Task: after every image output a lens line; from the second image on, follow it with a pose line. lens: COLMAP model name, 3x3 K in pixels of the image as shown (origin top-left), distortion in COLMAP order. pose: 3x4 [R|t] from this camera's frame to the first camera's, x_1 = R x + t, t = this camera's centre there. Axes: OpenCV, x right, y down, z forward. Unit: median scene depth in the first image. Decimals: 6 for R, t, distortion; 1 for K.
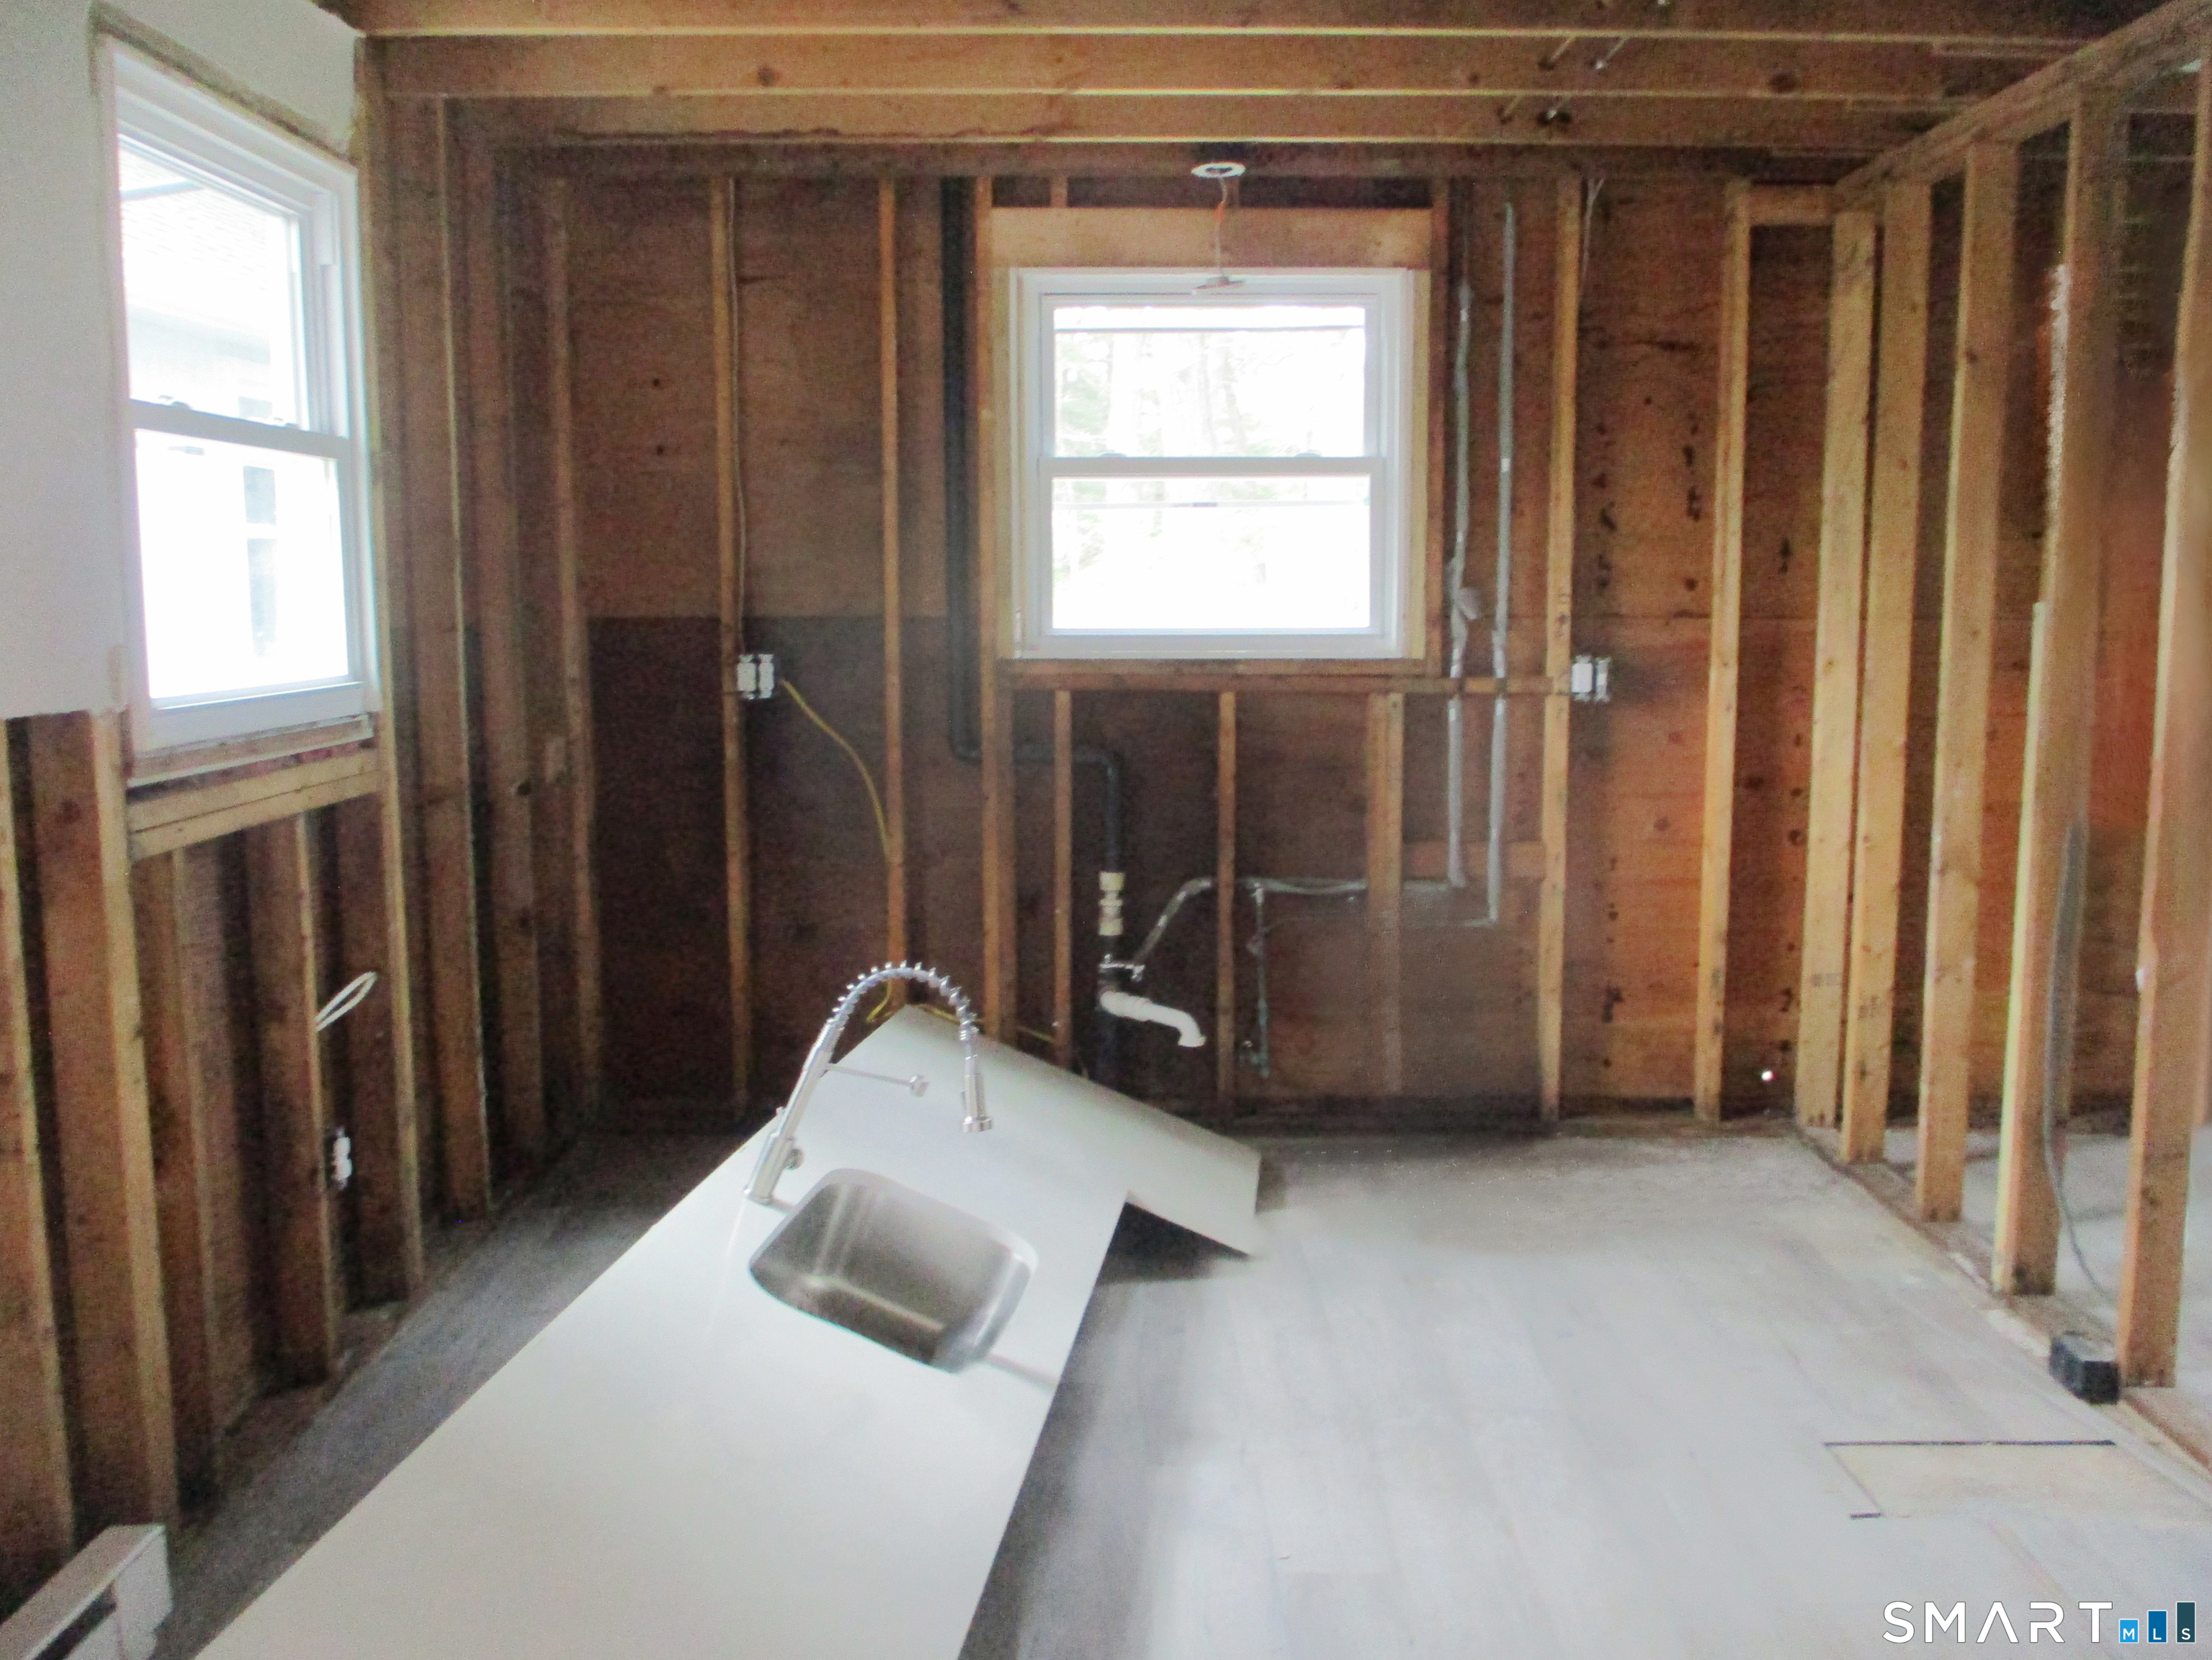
lens RADIAL K [[1875.9, 0, 1112.3], [0, 1875.9, 827.9], [0, 0, 1]] dist [-0.016172, -0.017843]
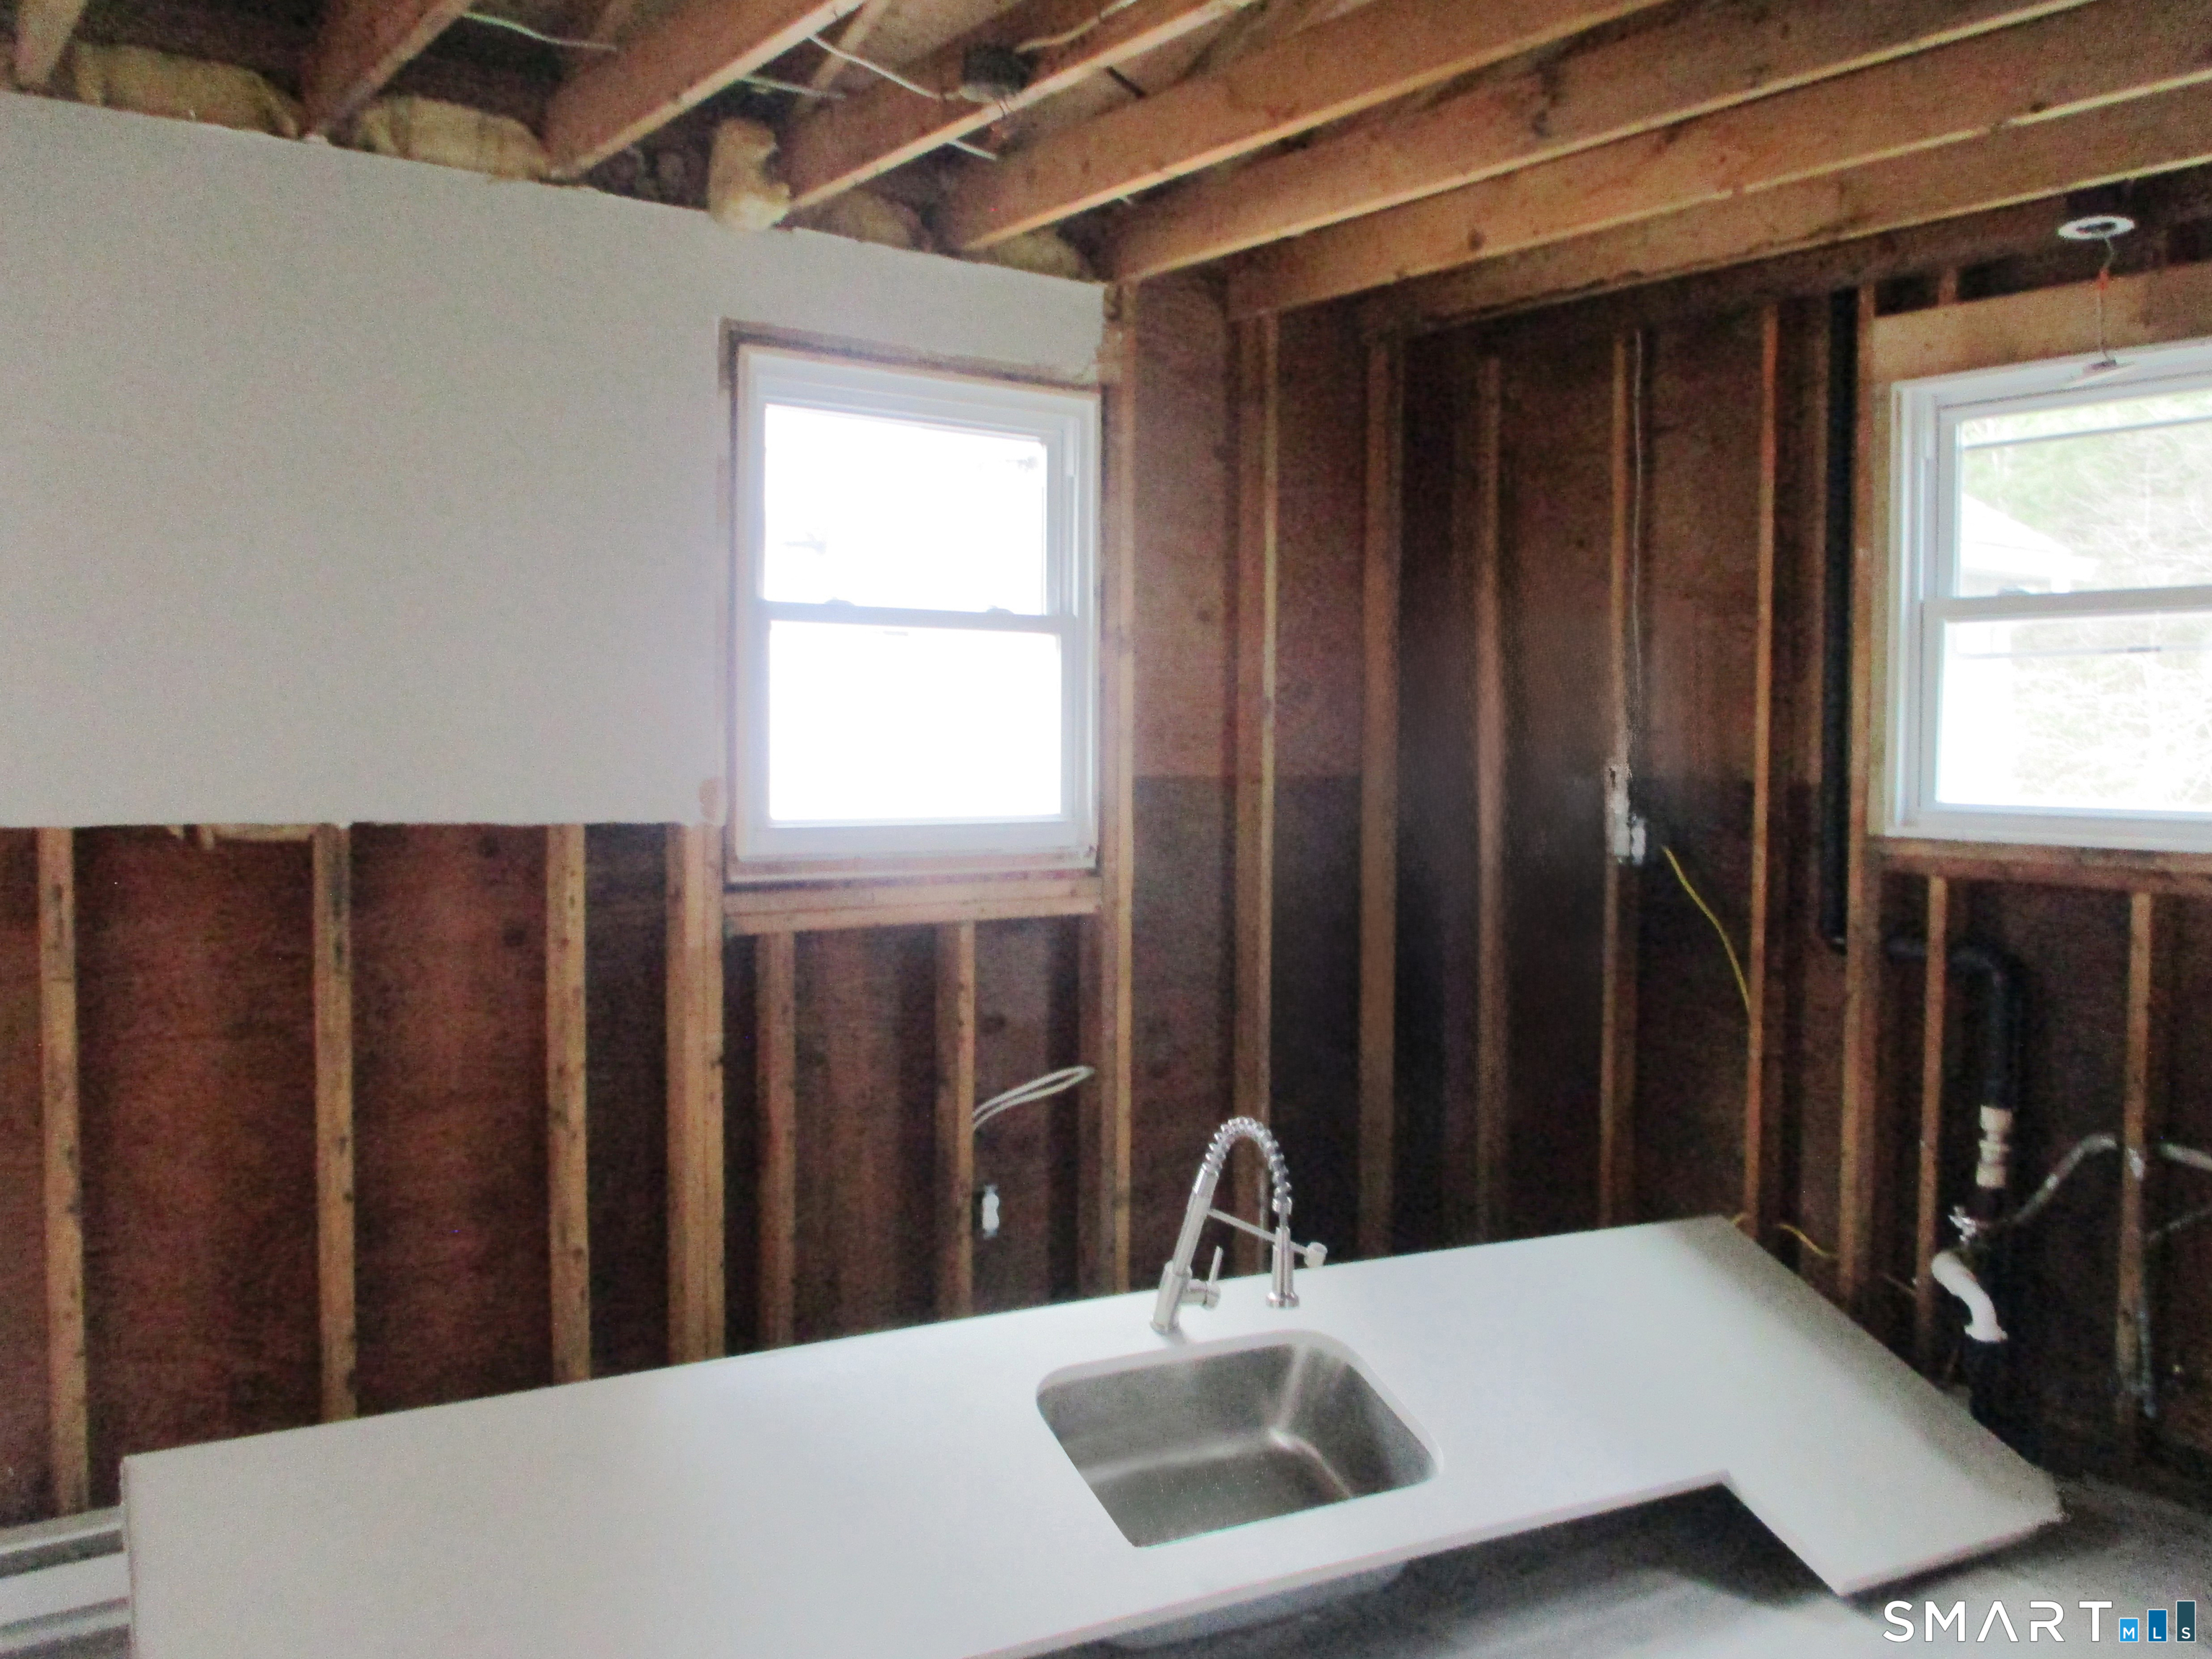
lens RADIAL K [[1875.7, 0, 1114.3], [0, 1875.7, 827.4], [0, 0, 1]] dist [-0.016172, -0.017843]
pose [[0.607202, 0.048865, -0.793044, 0.411388], [-0.113570, 0.993196, -0.025758, -0.033040], [0.786389, 0.105706, 0.608620, 0.215249]]
